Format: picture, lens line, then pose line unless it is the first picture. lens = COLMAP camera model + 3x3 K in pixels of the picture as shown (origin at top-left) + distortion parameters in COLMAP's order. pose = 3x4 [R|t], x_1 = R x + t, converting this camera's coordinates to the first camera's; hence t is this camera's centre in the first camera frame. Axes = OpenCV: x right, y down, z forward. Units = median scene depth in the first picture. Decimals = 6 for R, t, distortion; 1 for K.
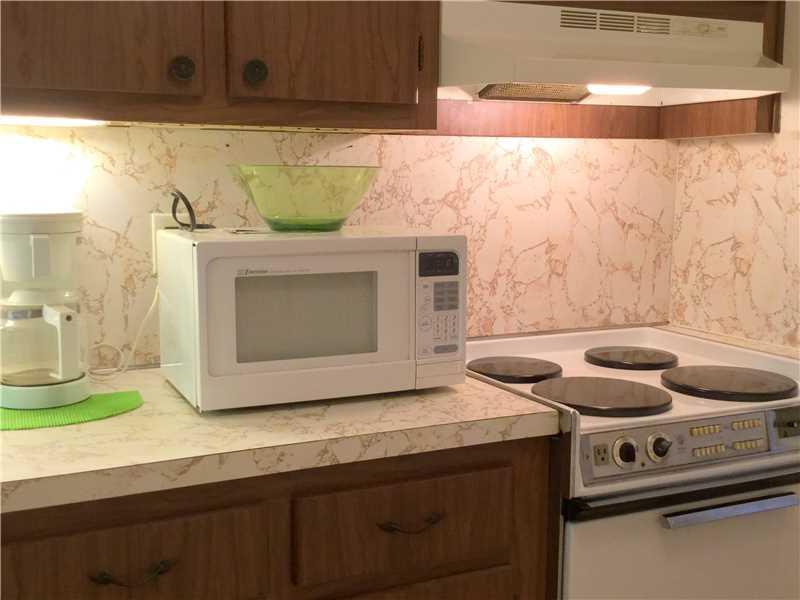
lens RADIAL K [[935.5, 0, 400.0], [0, 935.5, 300.0], [0, 0, 1]] dist [0.141014, -0.258323]
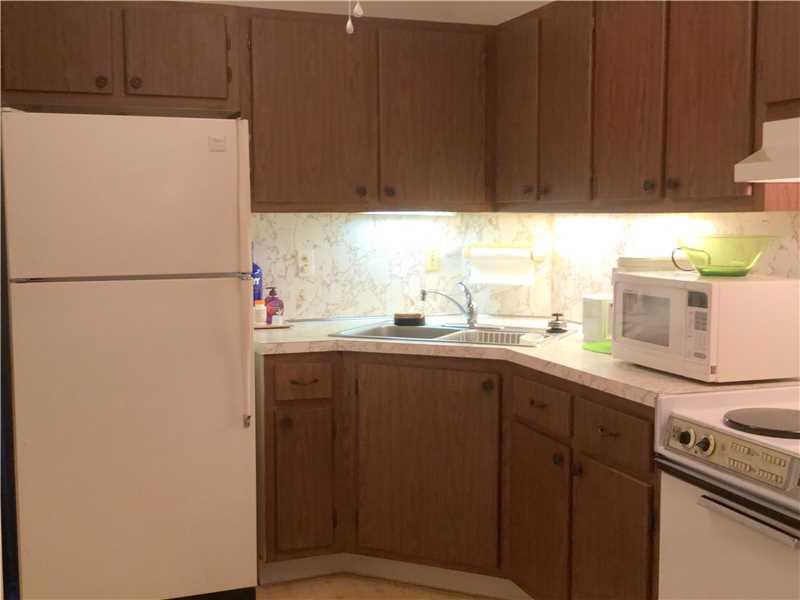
lens RADIAL K [[935.5, 0, 400.0], [0, 935.5, 300.0], [0, 0, 1]] dist [0.141014, -0.258323]
pose [[-0.112092, 0.085021, -0.990054, 1.664529], [-0.126370, 0.987024, 0.099068, -0.131852], [0.985630, 0.136218, -0.099893, 0.668358]]
